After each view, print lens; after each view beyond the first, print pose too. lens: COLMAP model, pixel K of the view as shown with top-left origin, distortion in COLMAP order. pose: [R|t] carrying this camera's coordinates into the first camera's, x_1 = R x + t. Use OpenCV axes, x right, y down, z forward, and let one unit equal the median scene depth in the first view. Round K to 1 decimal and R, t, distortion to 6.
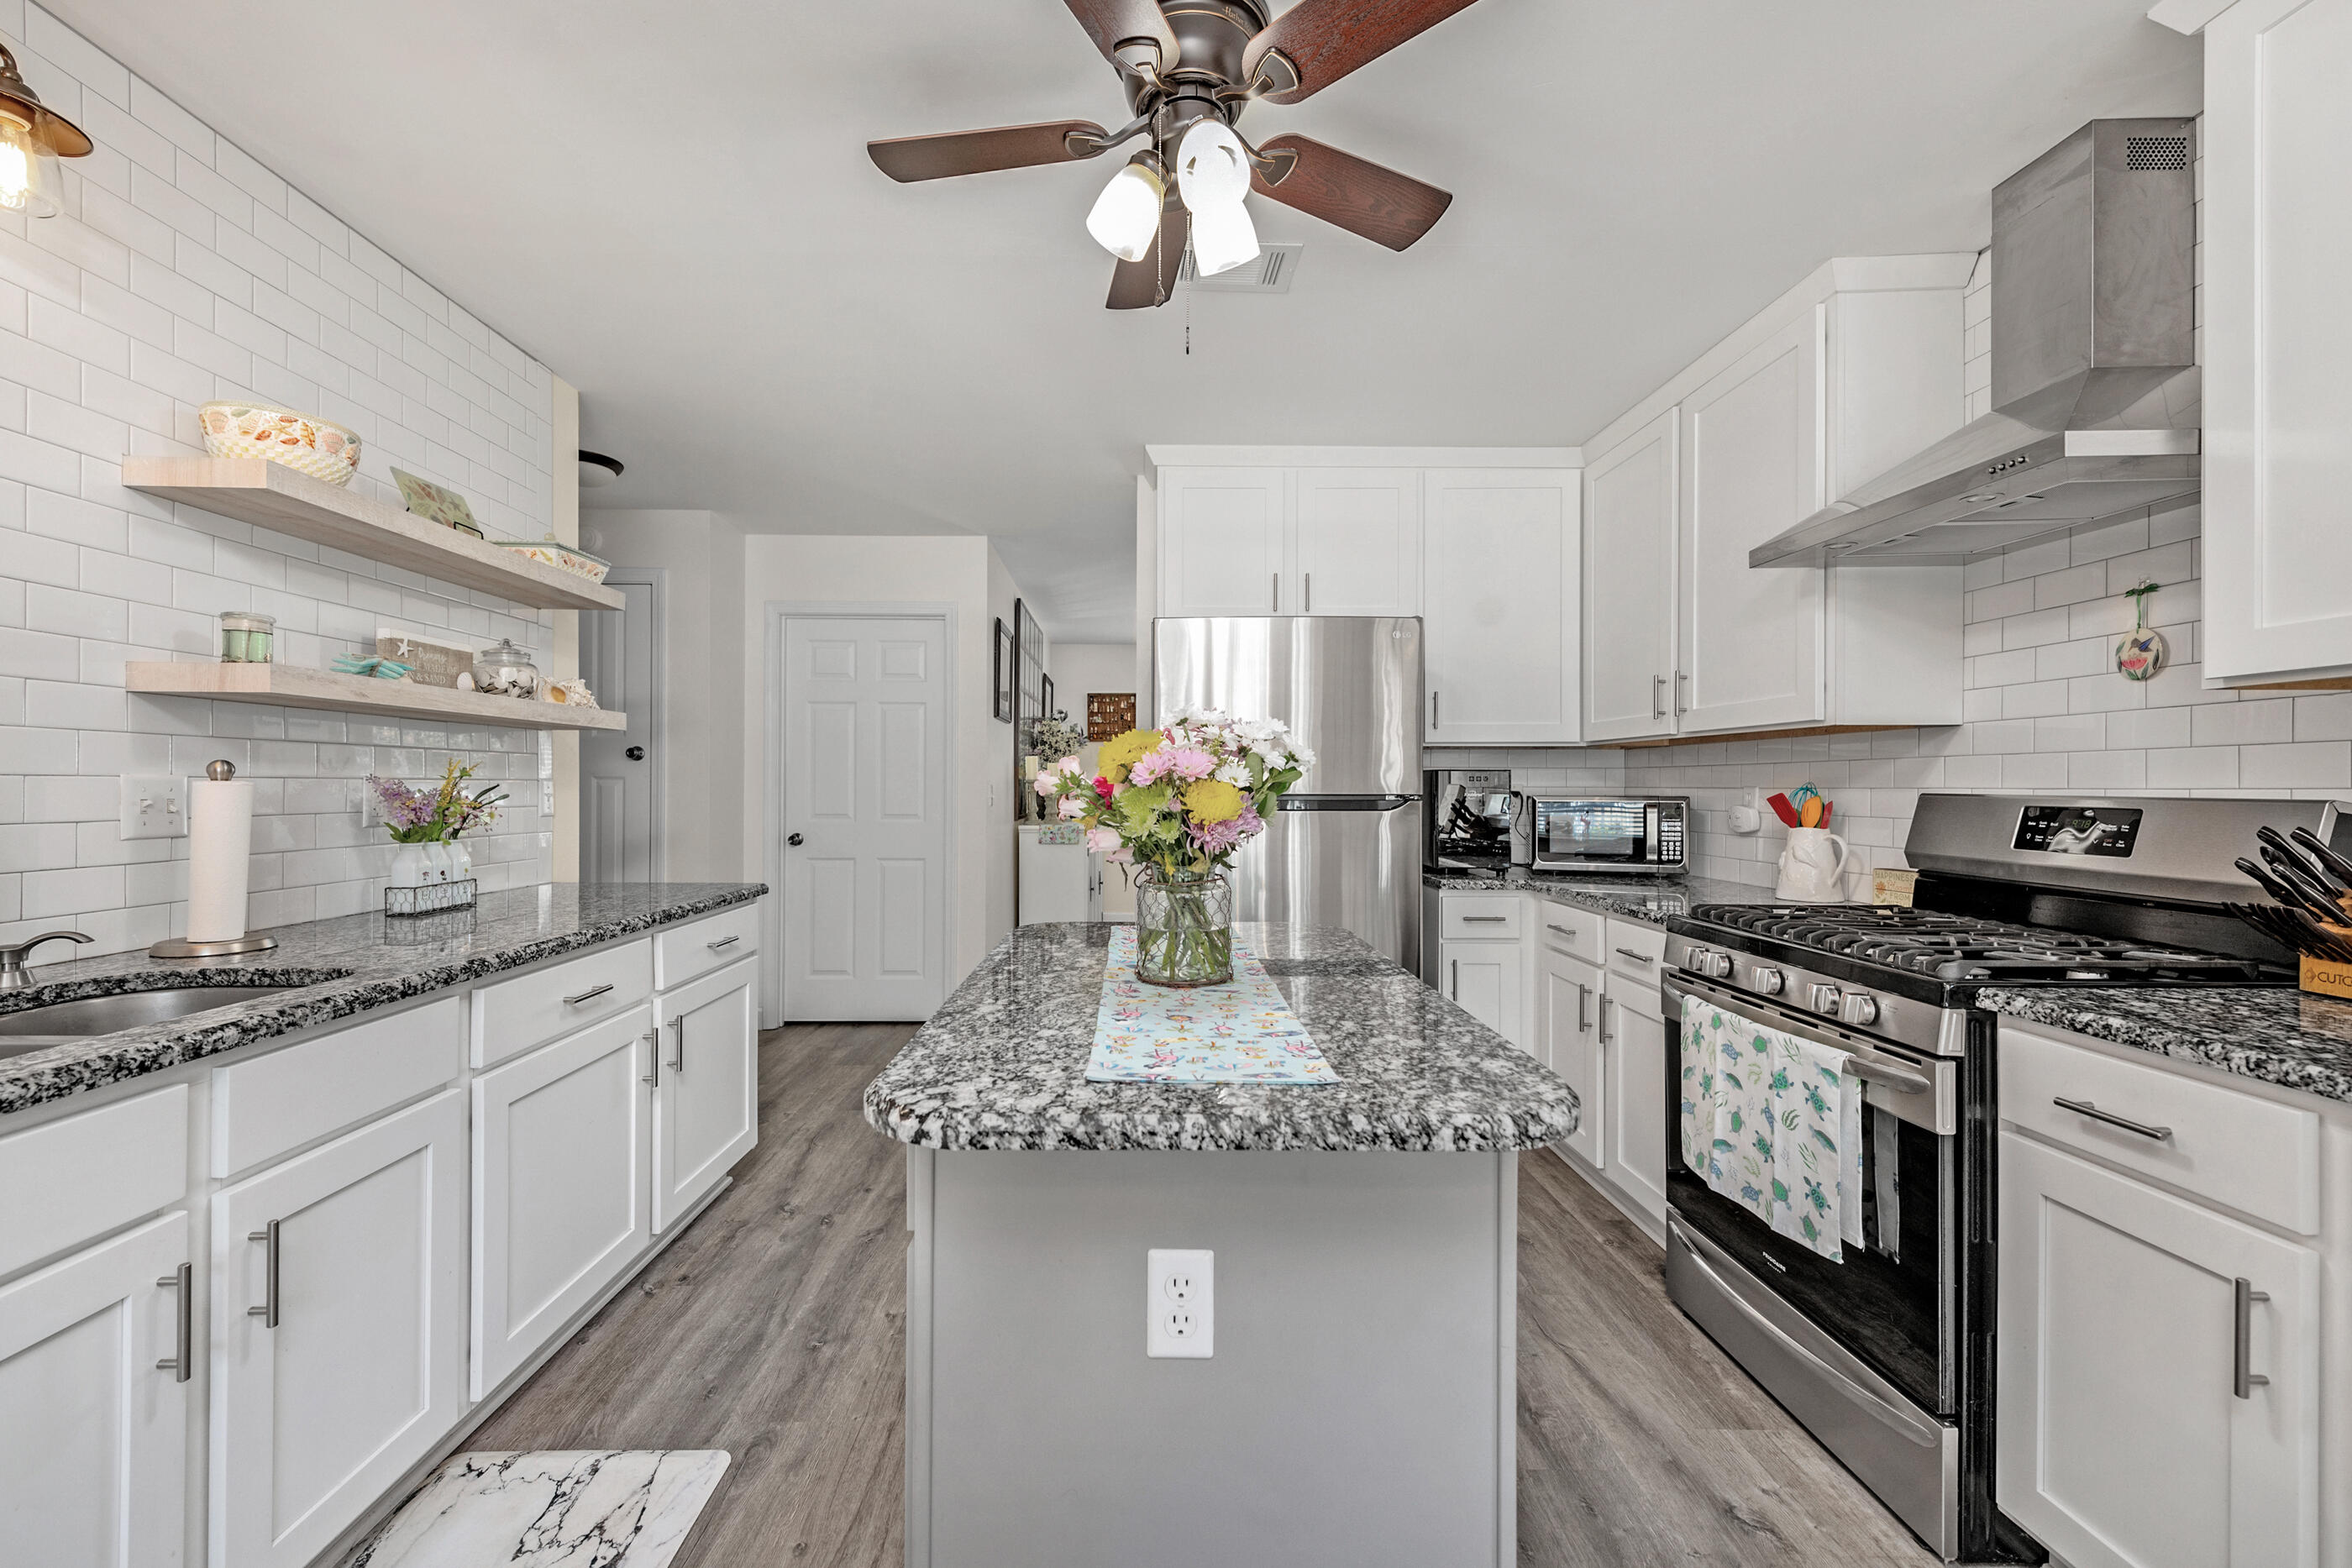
lens RADIAL K [[928.1, 0, 1164.5], [0, 928.1, 786.5], [0, 0, 1]] dist [0.012680, -0.003338]
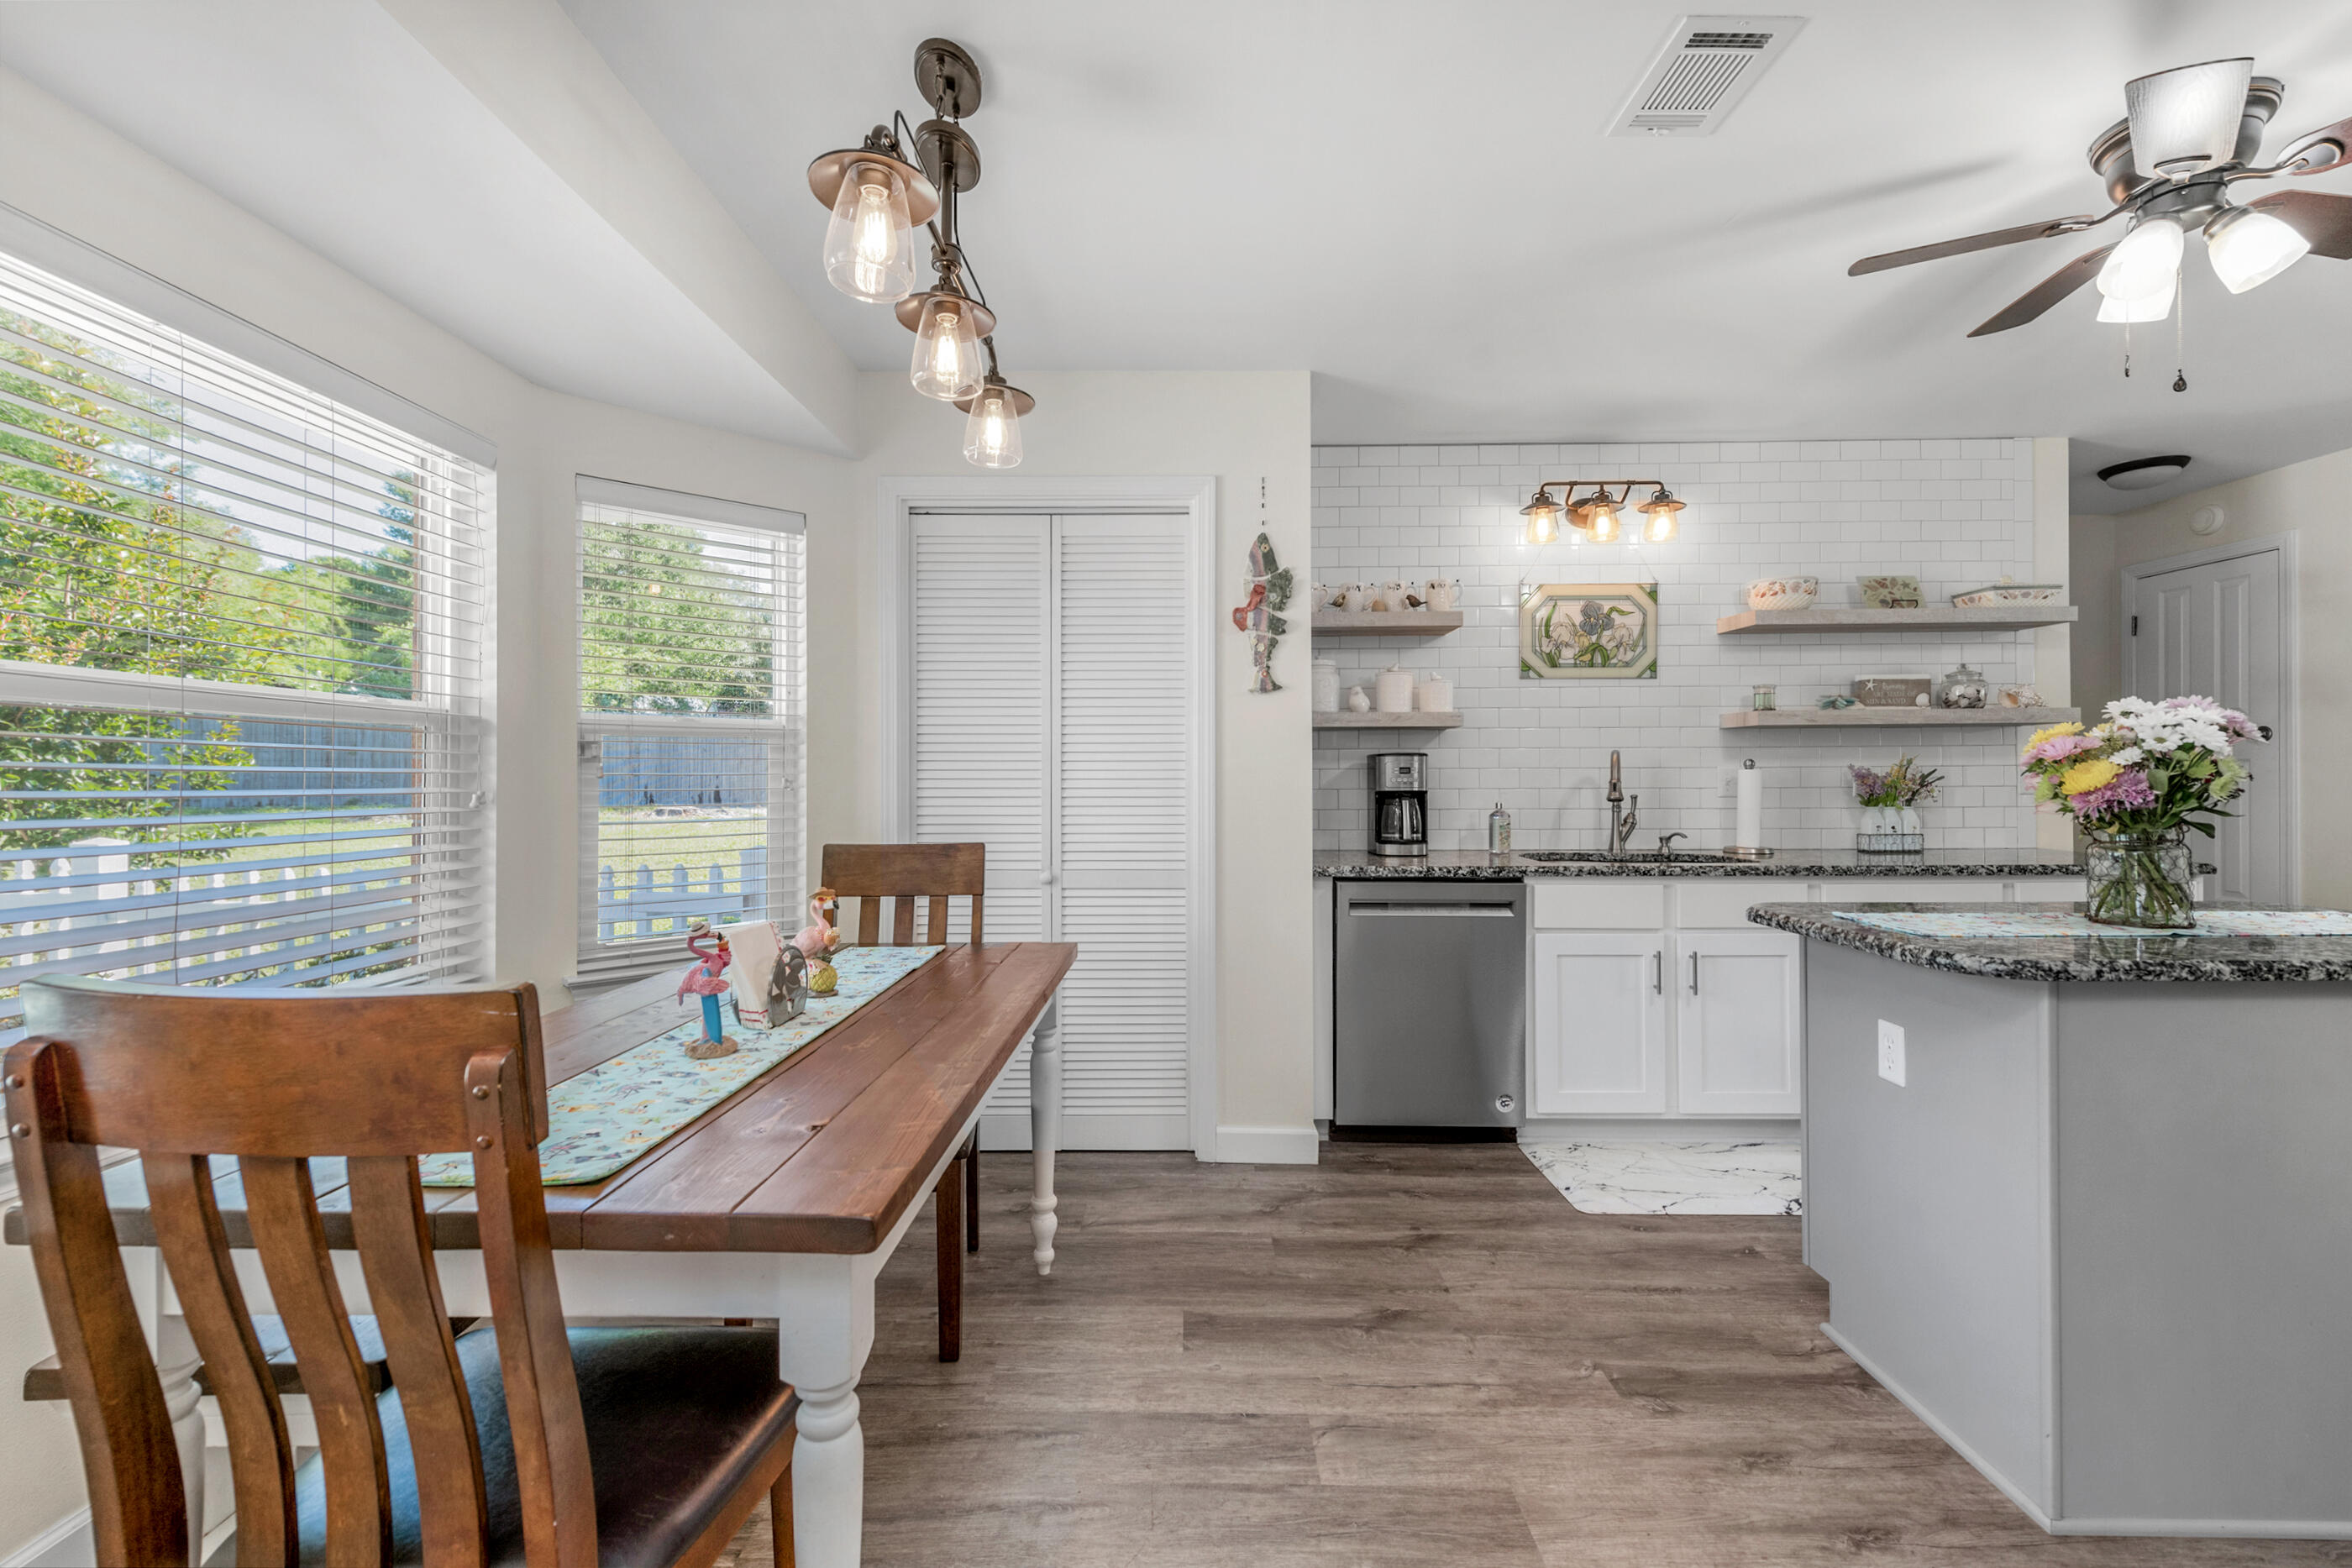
lens RADIAL K [[1002.0, 0, 1161.7], [0, 1002.0, 766.1], [0, 0, 1]] dist [-0.000997, -0.000481]
pose [[-0.024124, -0.013043, -0.999624, 1.124783], [0.003642, 0.999907, -0.013134, 0.010132], [0.999702, -0.003957, -0.024075, -0.209691]]
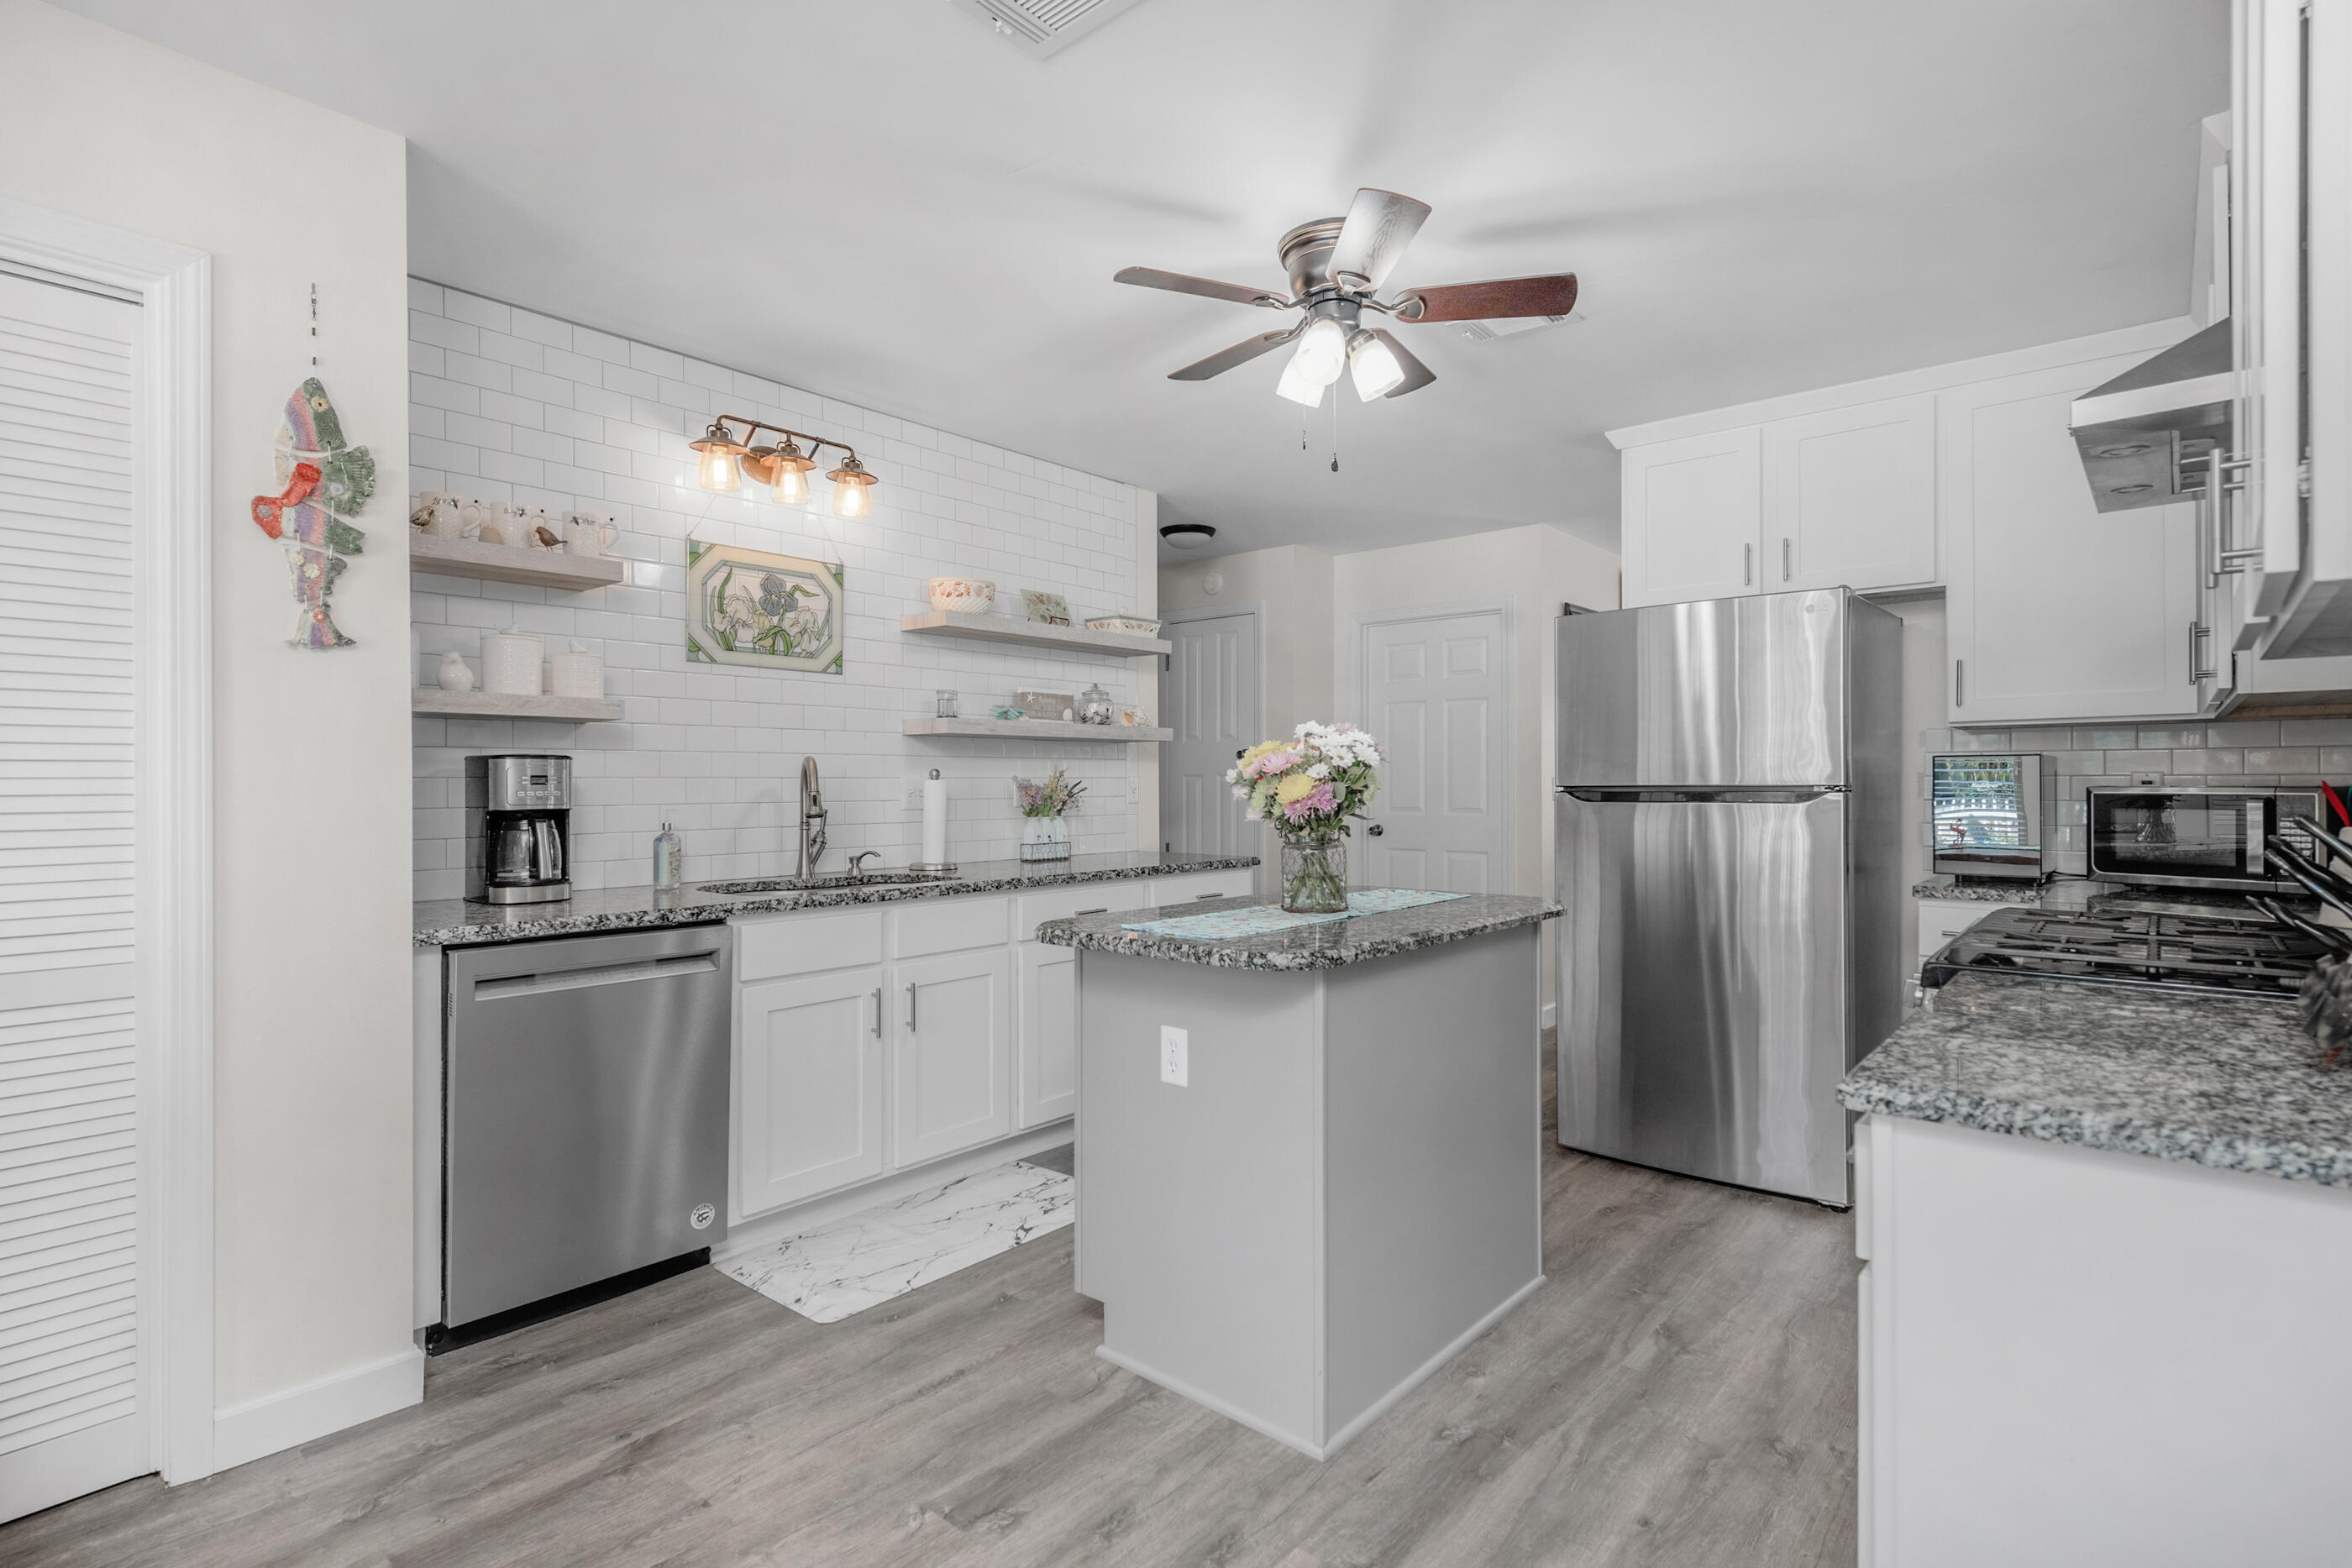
lens RADIAL K [[1149.1, 0, 1220.9], [0, 1149.1, 789.6], [0, 0, 1]] dist [0.022731, -0.008935]
pose [[0.767612, -0.002317, -0.640911, 0.873114], [0.006239, 0.999973, 0.003858, 0.007414], [0.640885, -0.006960, 0.767605, -0.390982]]
